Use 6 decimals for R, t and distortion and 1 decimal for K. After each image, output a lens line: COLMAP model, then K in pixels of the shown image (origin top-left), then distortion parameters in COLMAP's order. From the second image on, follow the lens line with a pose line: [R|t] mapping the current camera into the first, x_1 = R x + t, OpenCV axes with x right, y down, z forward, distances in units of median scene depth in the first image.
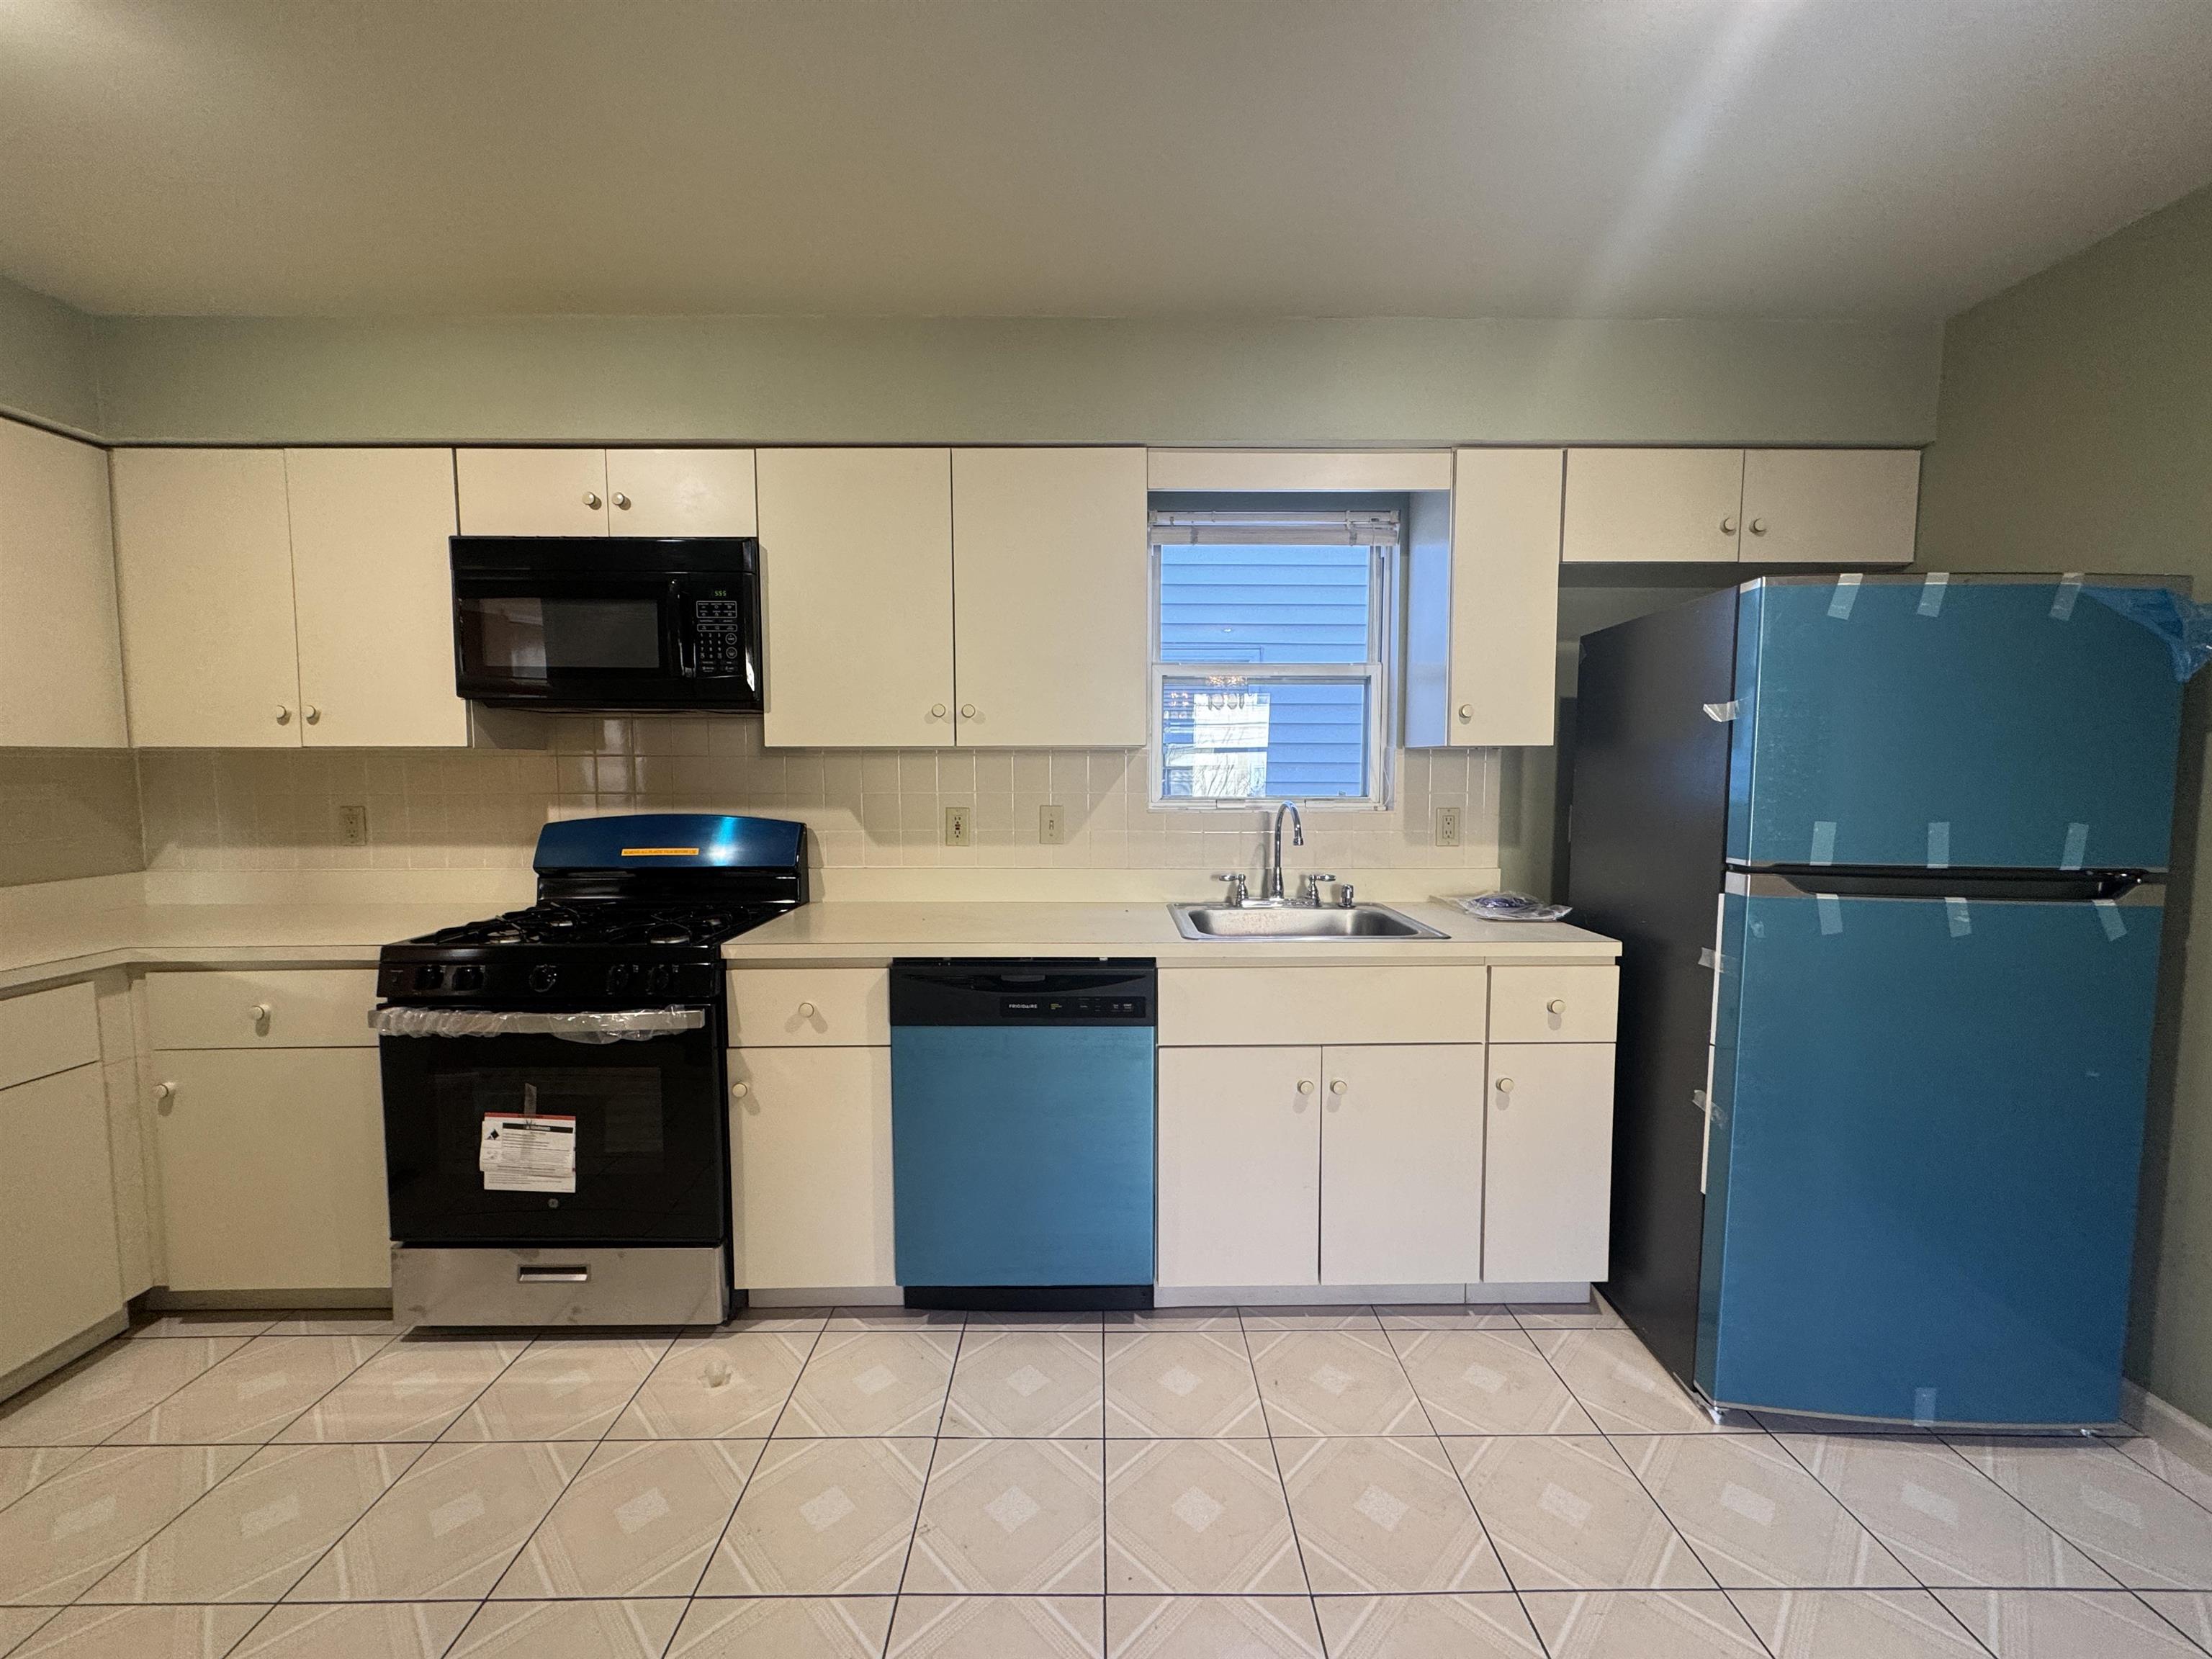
lens RADIAL K [[869.9, 0, 1095.0], [0, 869.9, 826.6], [0, 0, 1]] dist [-0.000869, -0.000362]
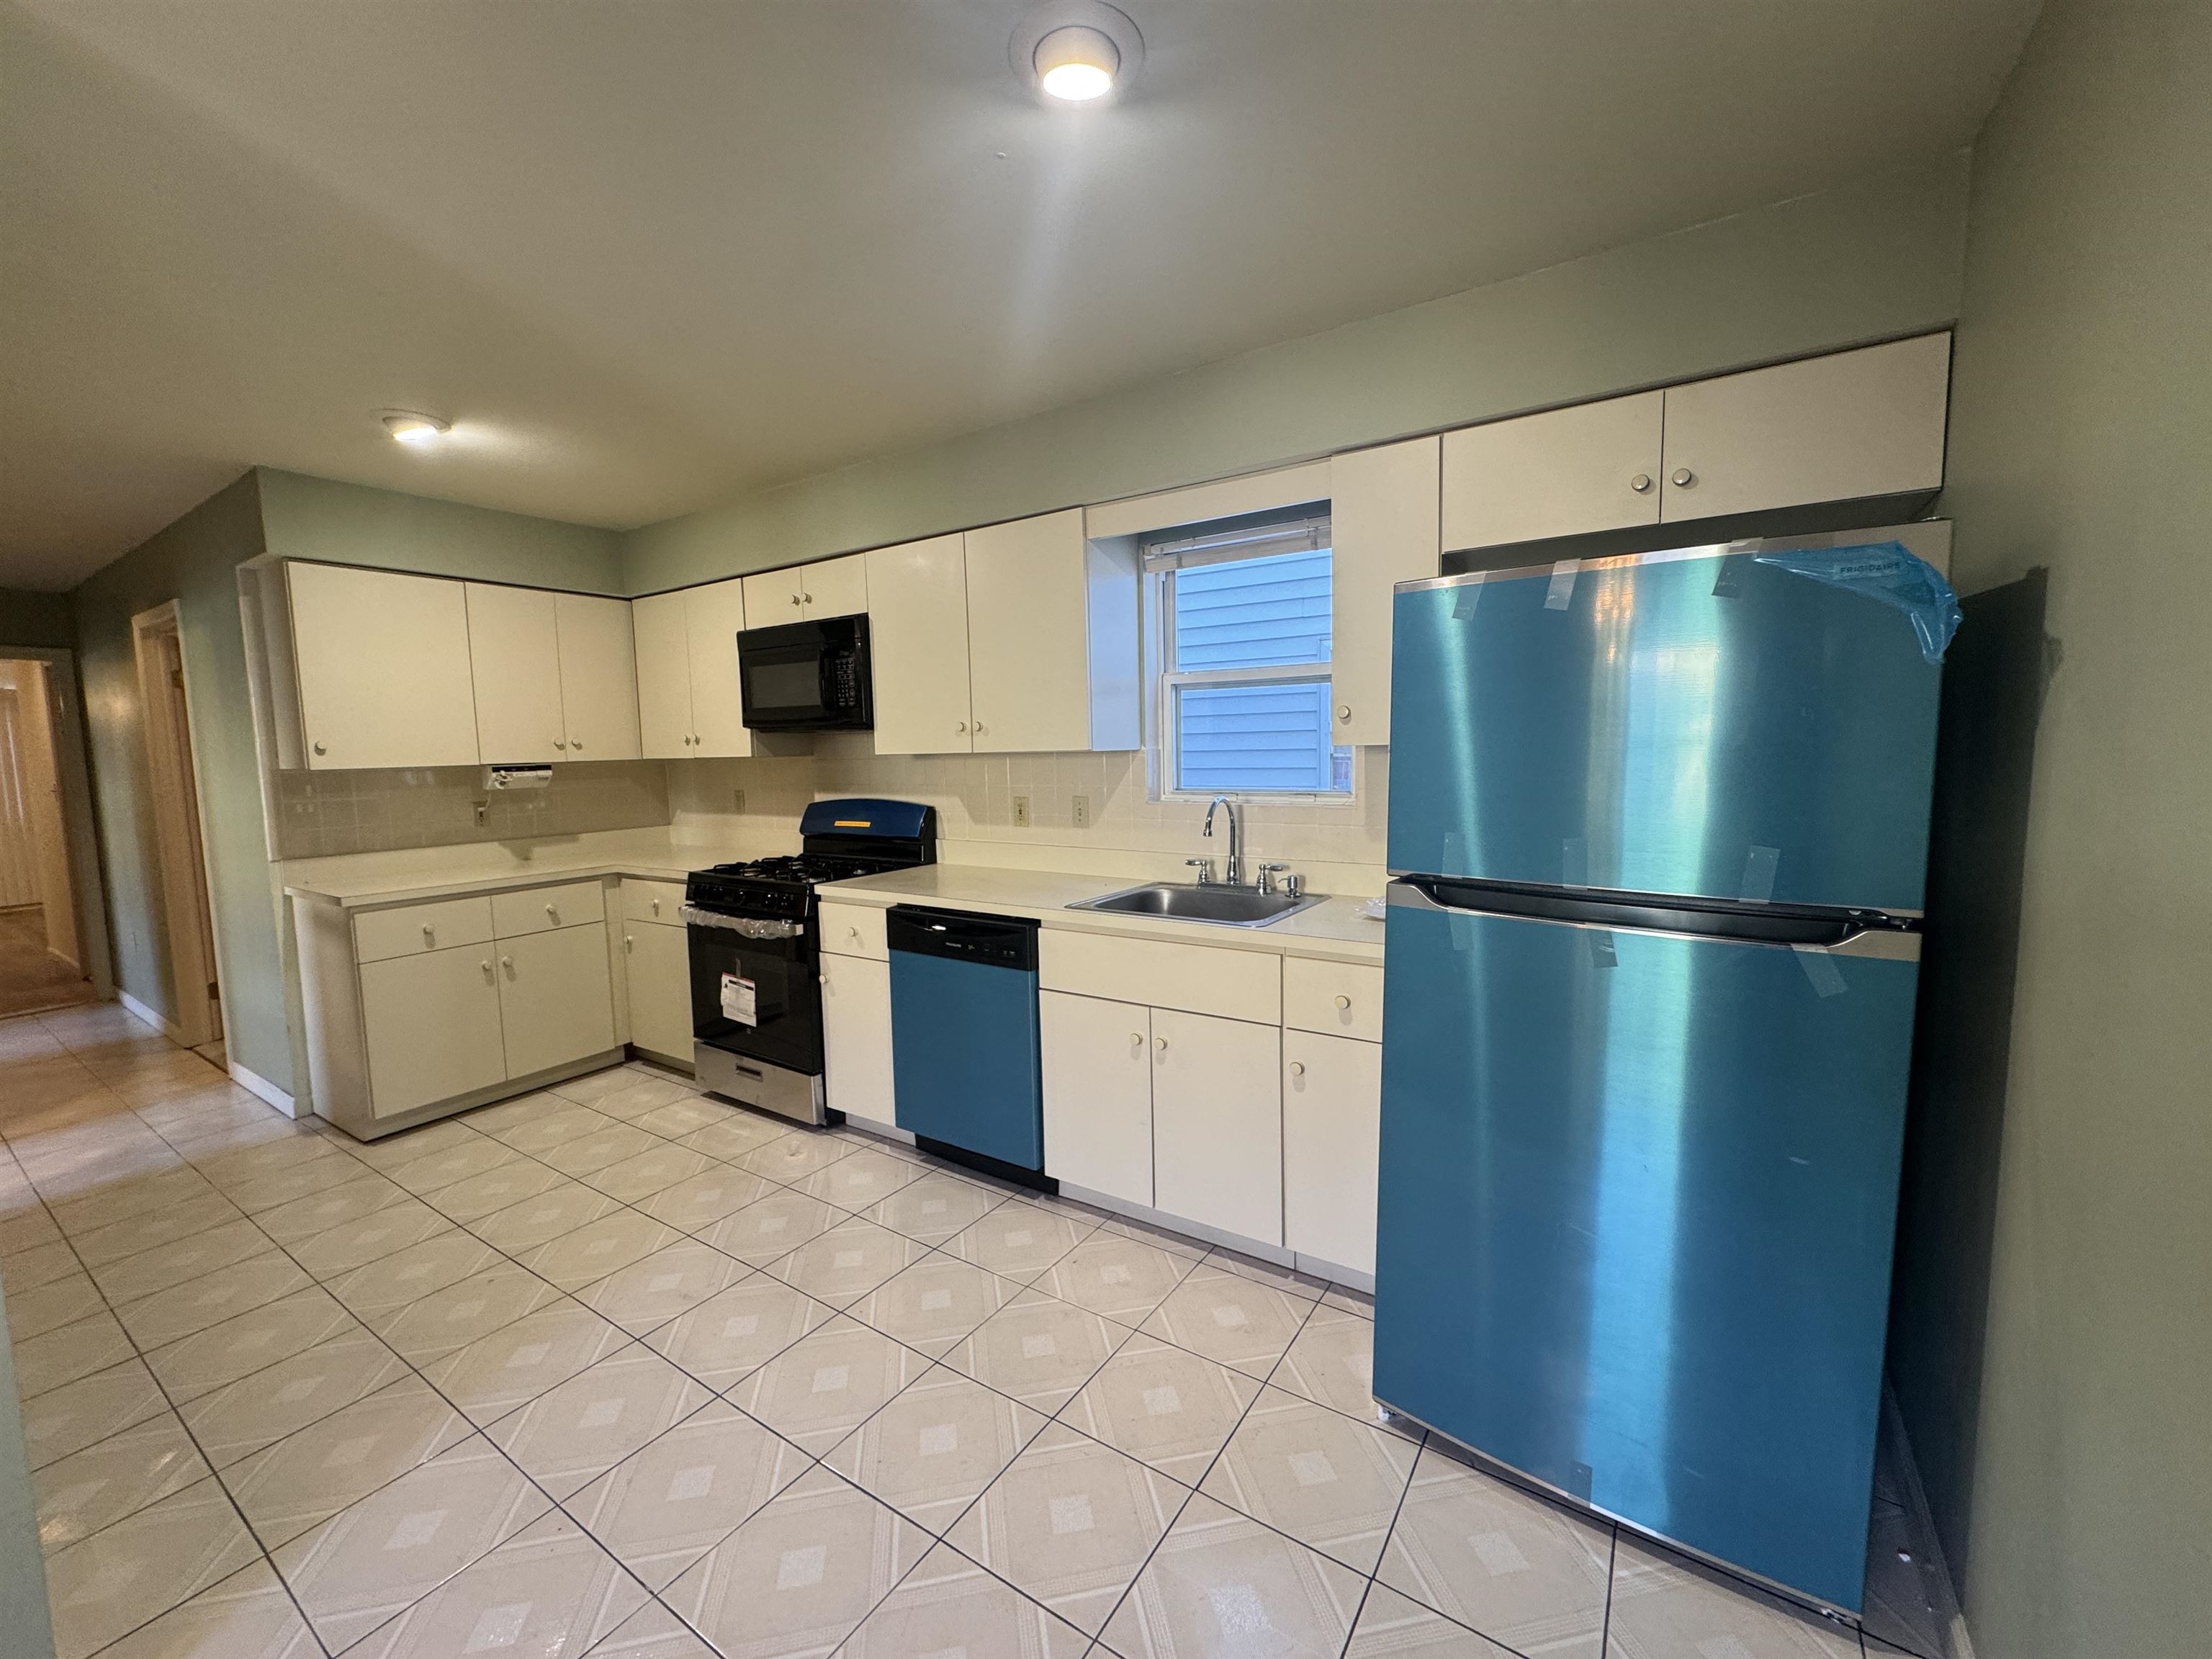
lens RADIAL K [[869.9, 0, 1095.0], [0, 869.9, 826.6], [0, 0, 1]] dist [-0.000869, -0.000362]
pose [[0.831282, 0.033958, -0.554813, 0.833111], [-0.018125, 0.999257, 0.034004, -0.030381], [0.555556, -0.018211, 0.831280, -0.017534]]
